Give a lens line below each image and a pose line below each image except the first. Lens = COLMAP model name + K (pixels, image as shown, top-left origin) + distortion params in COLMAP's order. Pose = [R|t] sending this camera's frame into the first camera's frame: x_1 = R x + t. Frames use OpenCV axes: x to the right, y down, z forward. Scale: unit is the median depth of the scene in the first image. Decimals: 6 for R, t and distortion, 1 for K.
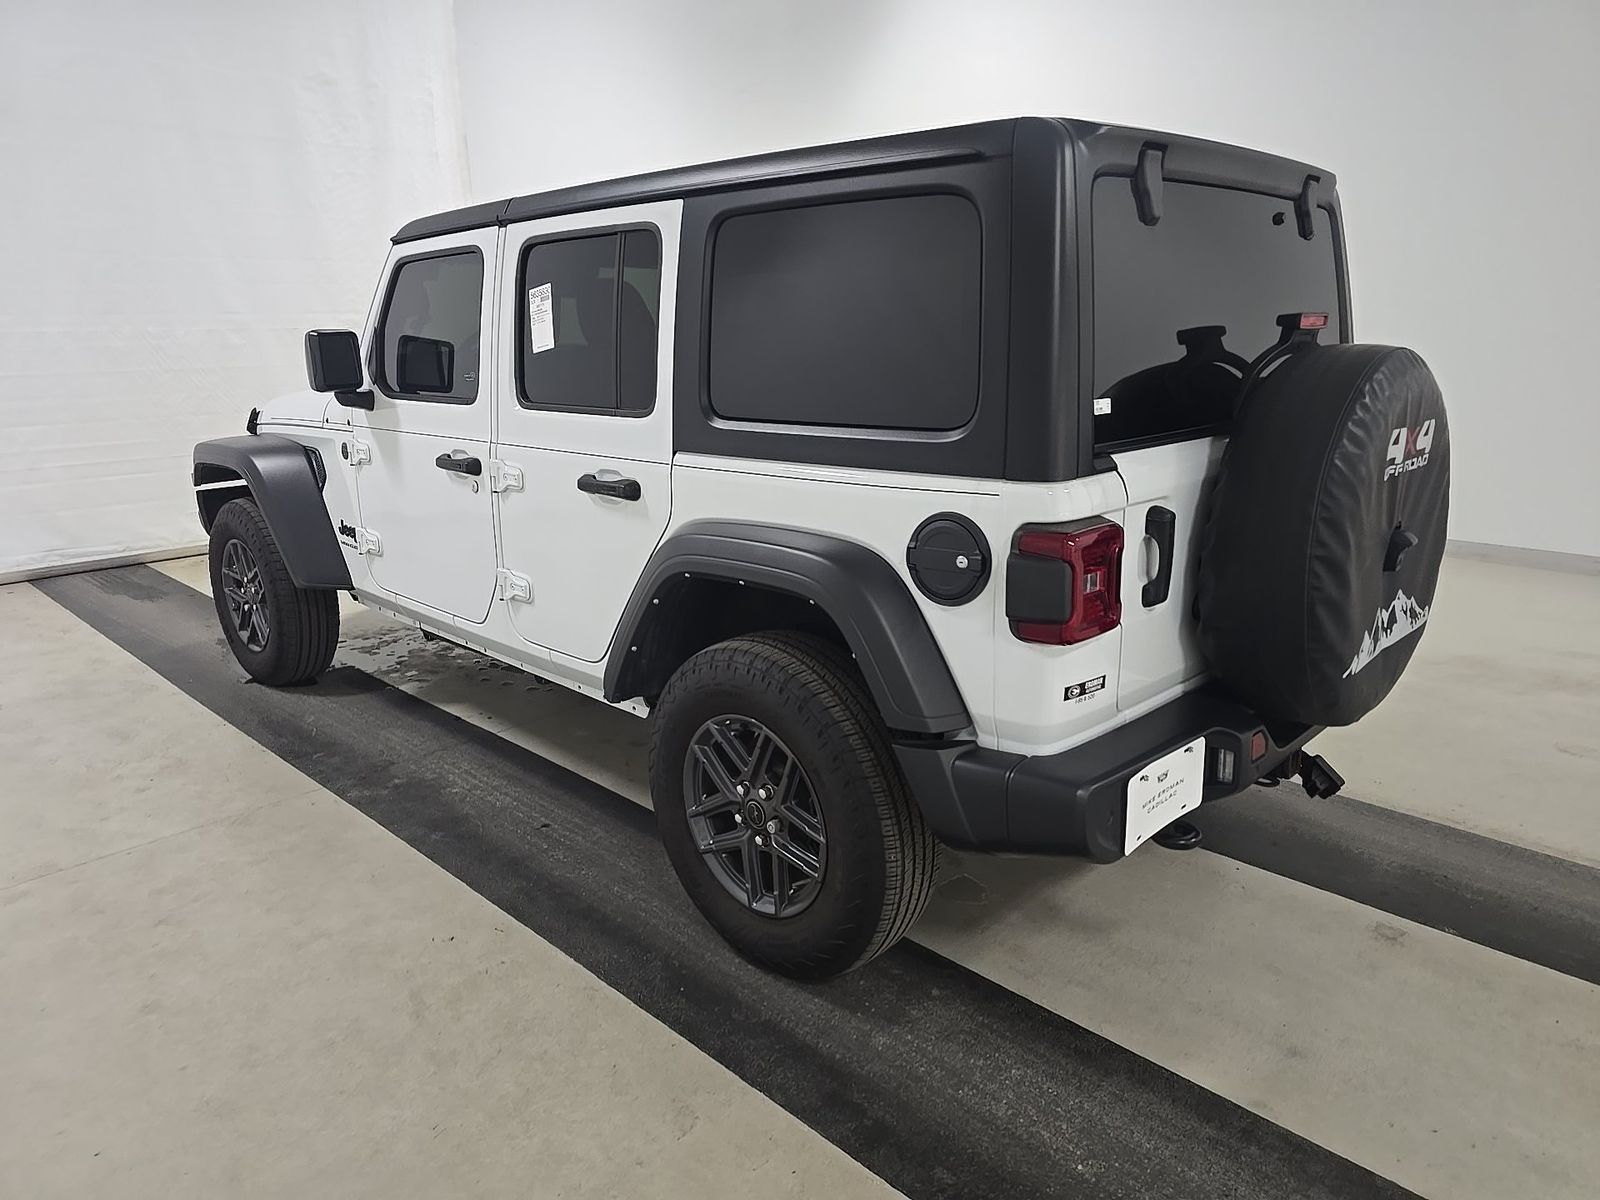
lens RADIAL K [[1056.0, 0, 803.3], [0, 1056.0, 564.8], [0, 0, 1]] dist [-0.003542, -0.004518]
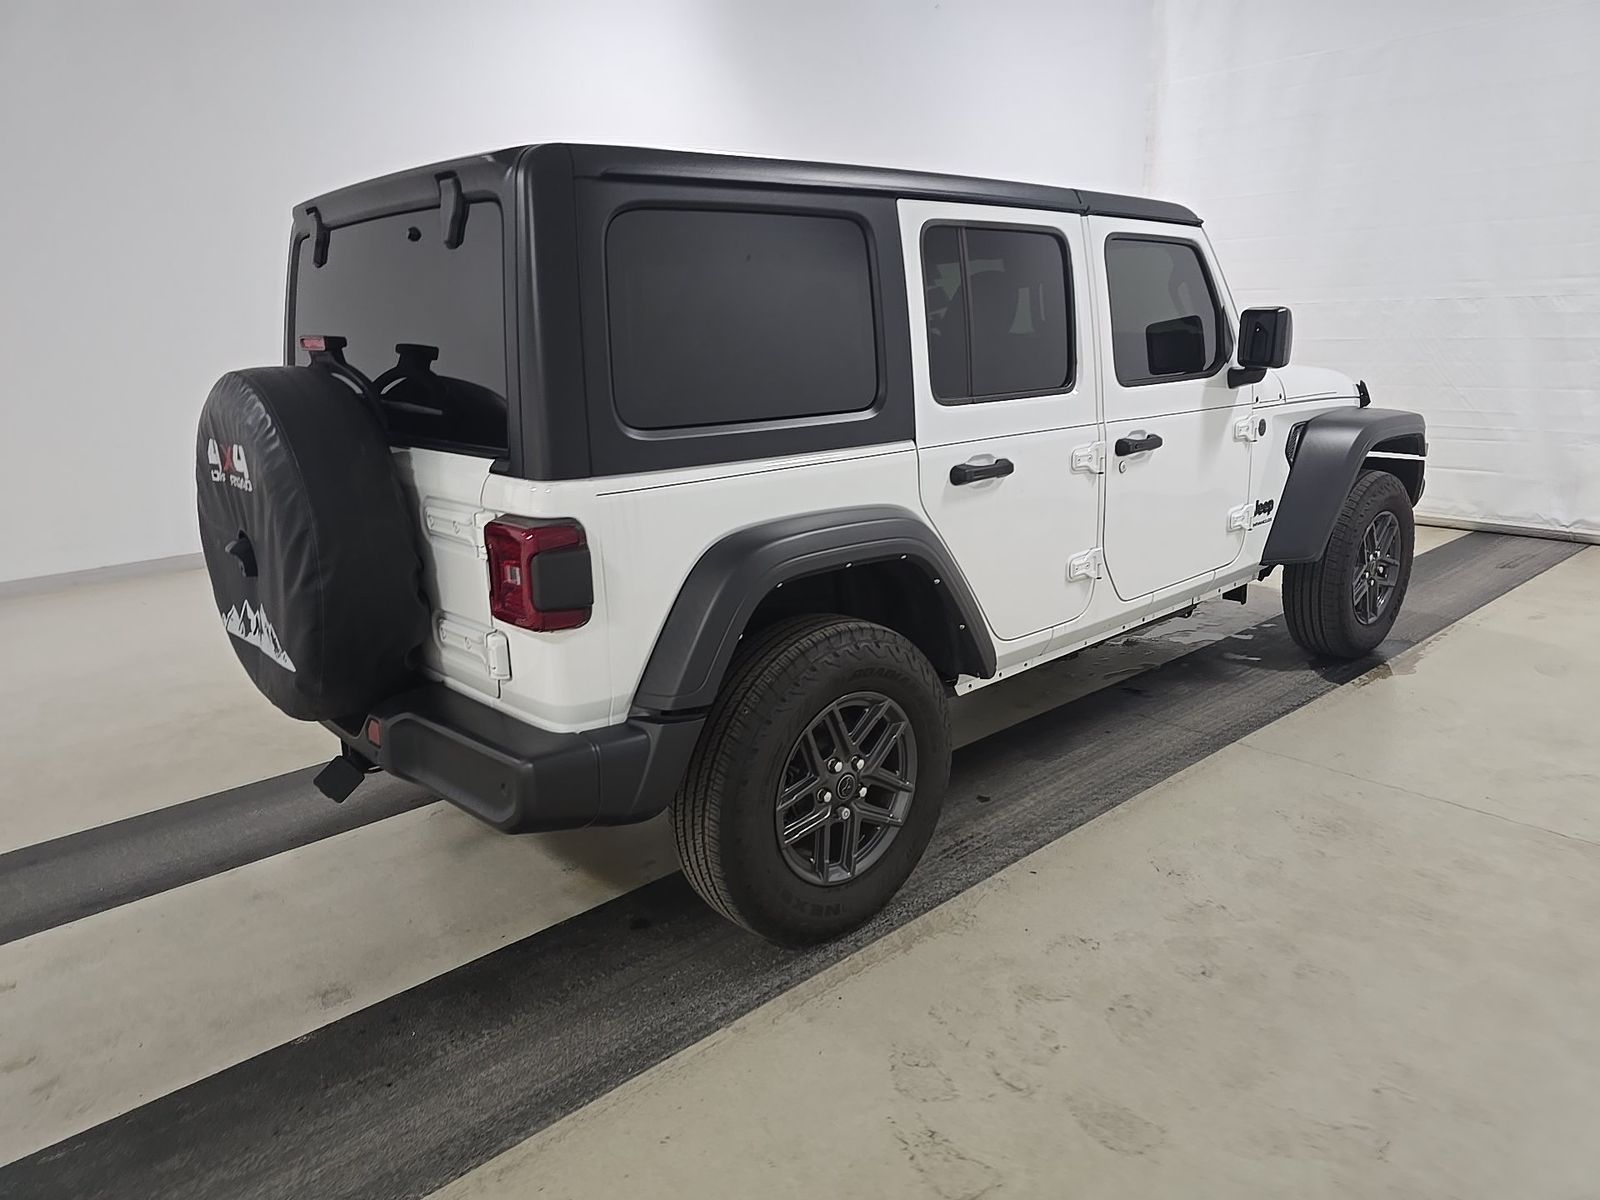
lens RADIAL K [[1079.3, 0, 804.4], [0, 1079.3, 570.1], [0, 0, 1]] dist [-0.000258, 0.001392]
pose [[-0.058620, 0.242081, -0.968484, 1.502244], [-0.193192, 0.949061, 0.248920, -0.364079], [0.979408, 0.201695, -0.008866, 1.469543]]
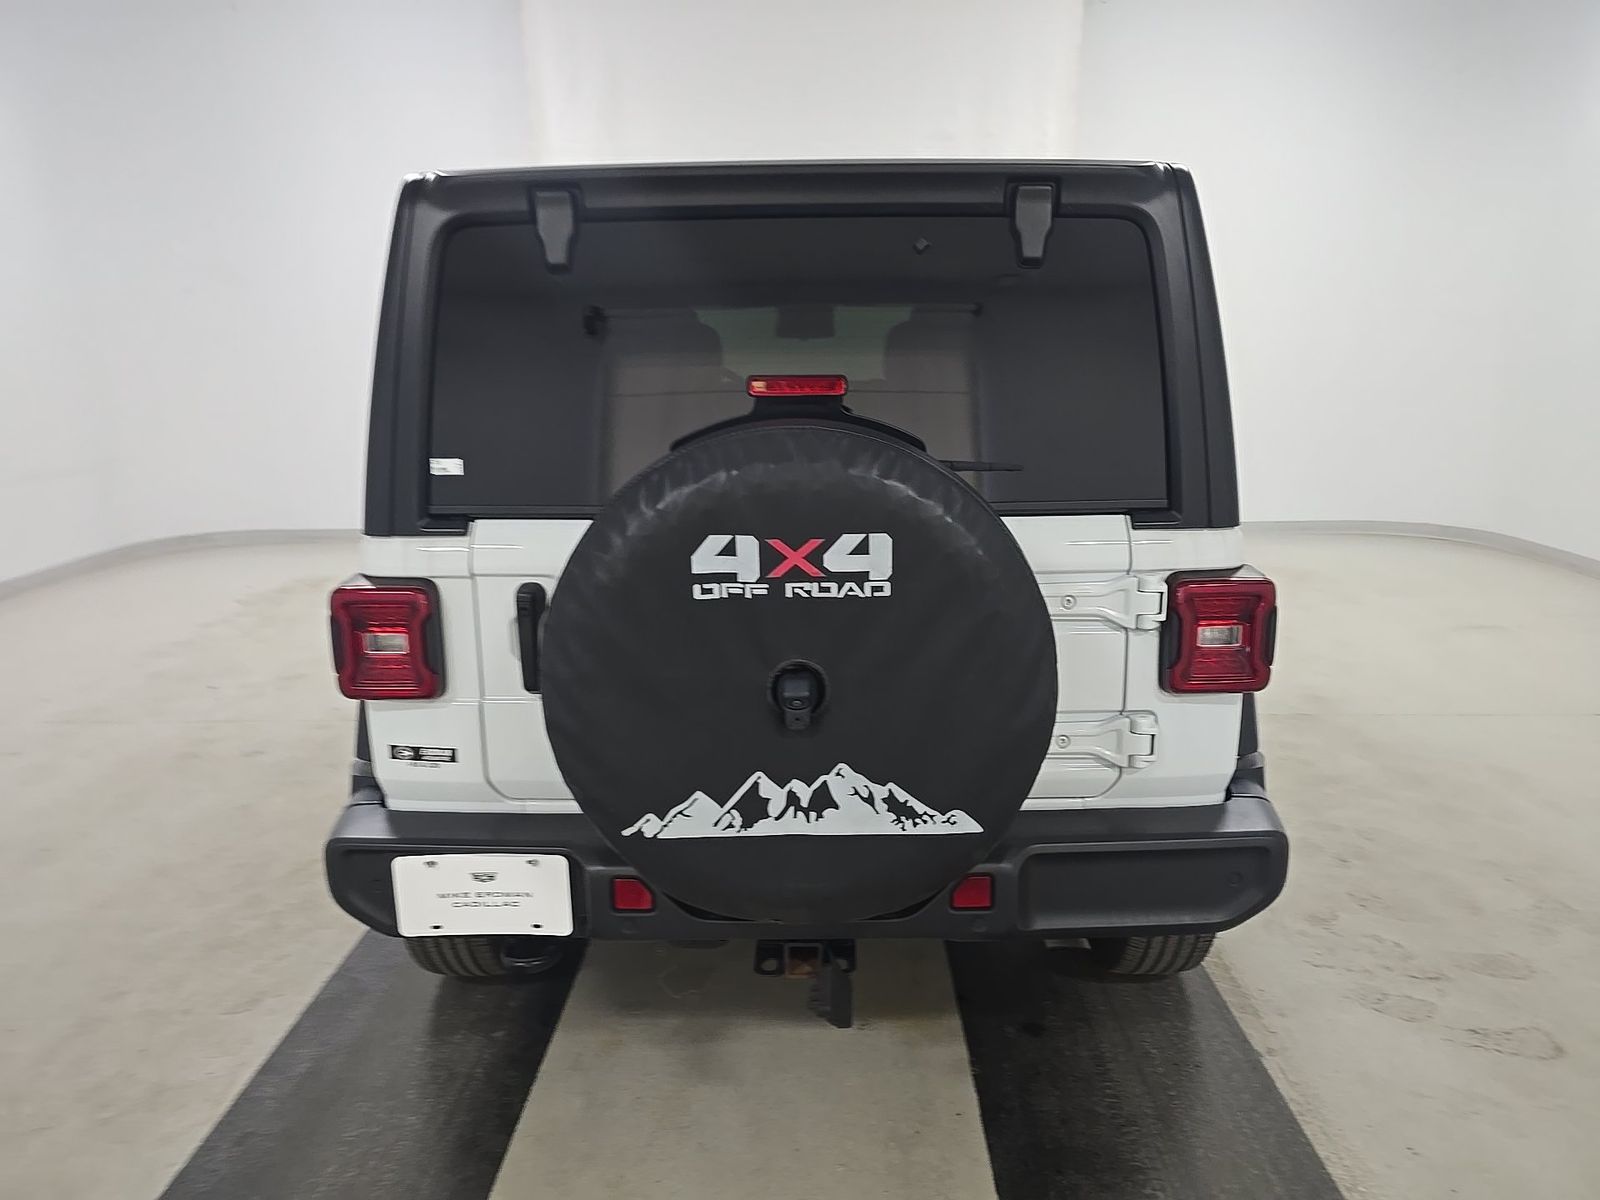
lens RADIAL K [[1056.0, 0, 803.3], [0, 1056.0, 564.8], [0, 0, 1]] dist [-0.003542, -0.004518]
pose [[0.681248, 0.135876, -0.719332, 0.992778], [-0.150859, 0.987590, 0.043675, -0.126494], [0.716340, 0.078764, 0.693292, 0.473943]]
